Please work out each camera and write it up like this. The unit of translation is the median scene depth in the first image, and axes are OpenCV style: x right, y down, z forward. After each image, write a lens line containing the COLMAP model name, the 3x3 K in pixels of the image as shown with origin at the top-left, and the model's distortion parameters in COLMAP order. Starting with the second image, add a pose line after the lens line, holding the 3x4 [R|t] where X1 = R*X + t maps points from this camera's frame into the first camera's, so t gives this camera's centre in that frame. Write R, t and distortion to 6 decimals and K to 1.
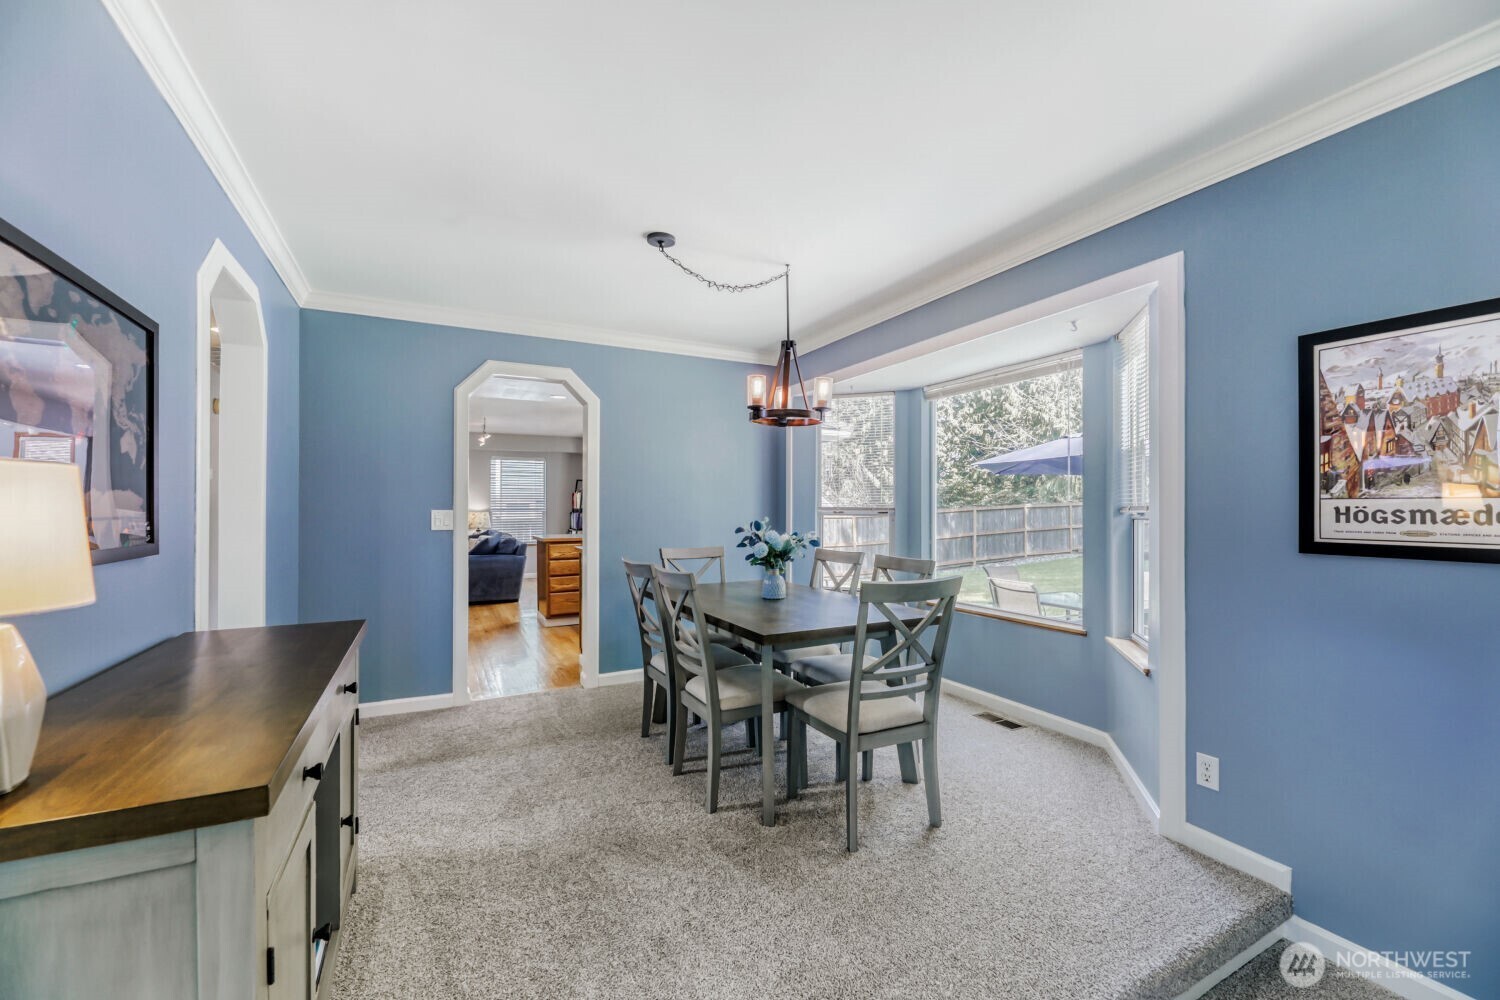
lens RADIAL K [[621.7, 0, 754.6], [0, 621.7, 500.1], [0, 0, 1]] dist [0.004490, 0.000330]
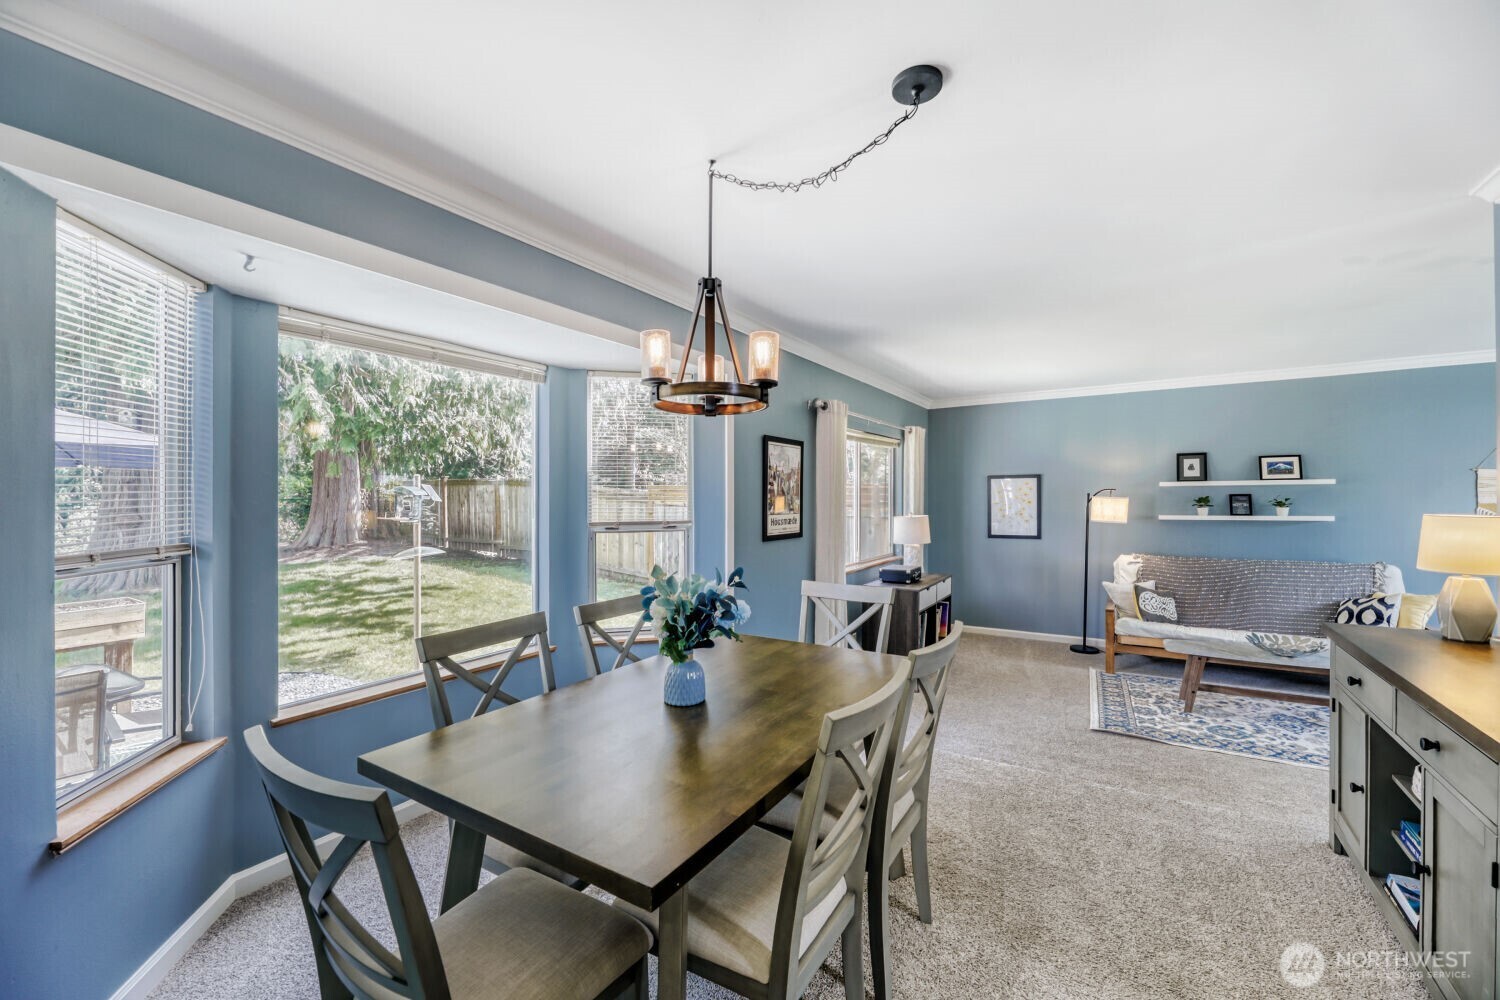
lens RADIAL K [[621.7, 0, 744.2], [0, 621.7, 503.8], [0, 0, 1]] dist [0.004490, 0.000330]
pose [[-0.517908, 0.004078, 0.855427, -0.843908], [0.002818, 0.999991, -0.003061, -0.034097], [-0.855432, 0.000825, -0.517915, 2.184615]]
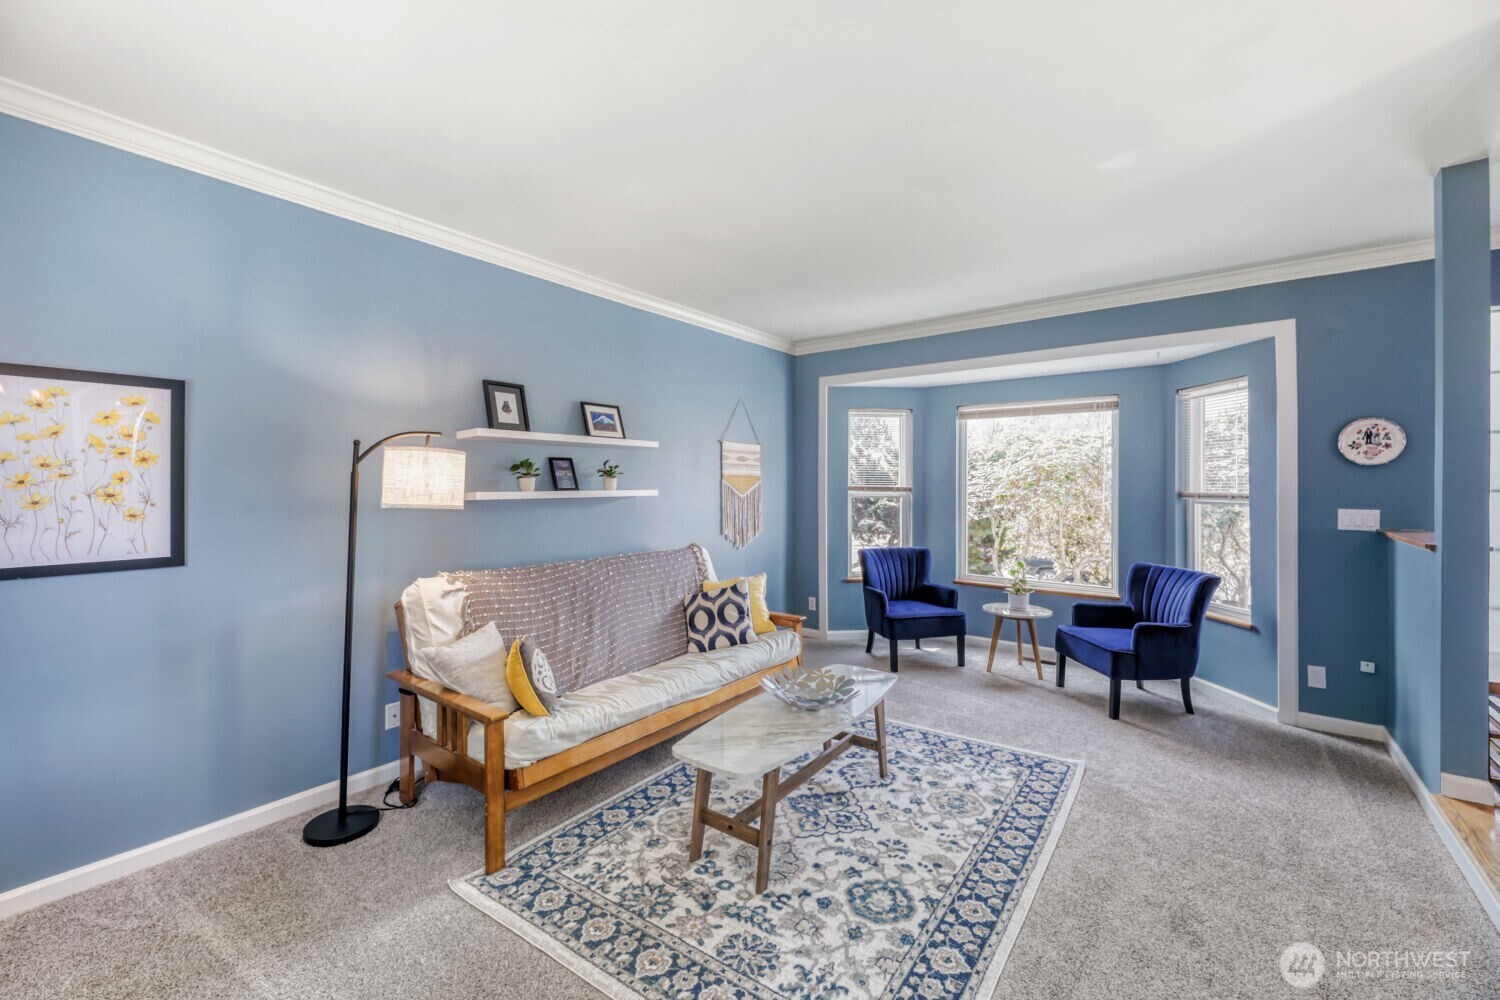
lens RADIAL K [[621.7, 0, 754.5], [0, 621.7, 484.4], [0, 0, 1]] dist [0.004490, 0.000330]
pose [[-0.903939, 0.011402, -0.427509, 0.749576], [0.017384, 0.999798, -0.010092, 0.028801], [0.427308, -0.016555, -0.903955, 0.593352]]
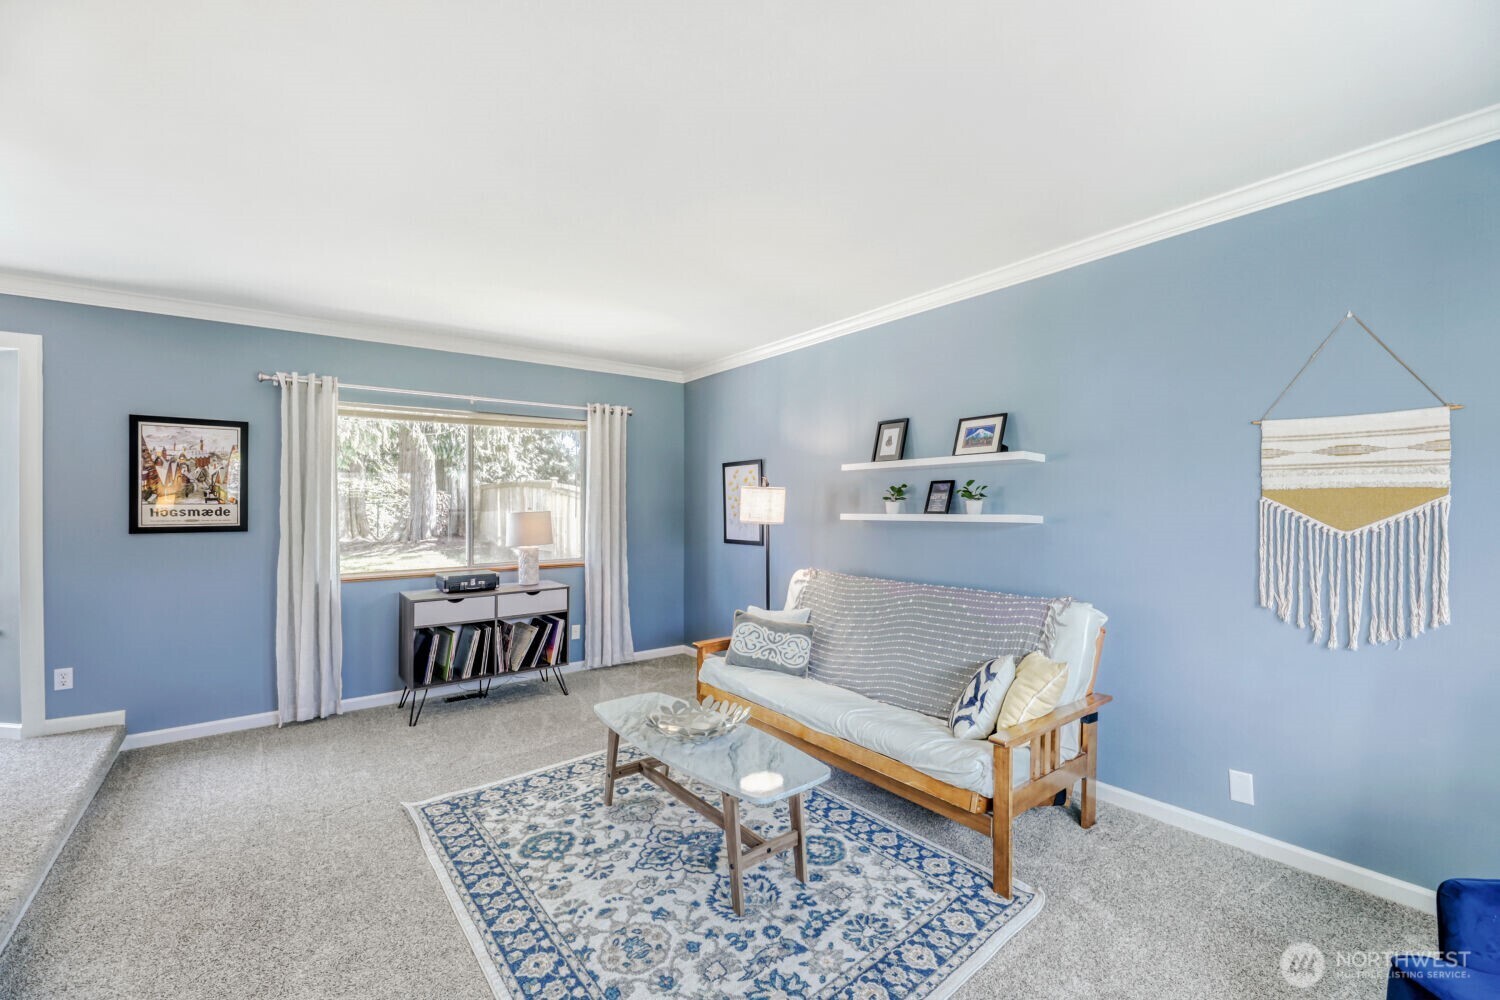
lens RADIAL K [[621.7, 0, 754.8], [0, 621.7, 521.2], [0, 0, 1]] dist [0.004490, 0.000330]
pose [[-0.171816, -0.015752, 0.985003, -1.274048], [-0.004124, 0.999875, 0.015270, 0.013288], [-0.985120, -0.001438, -0.171859, -0.494754]]
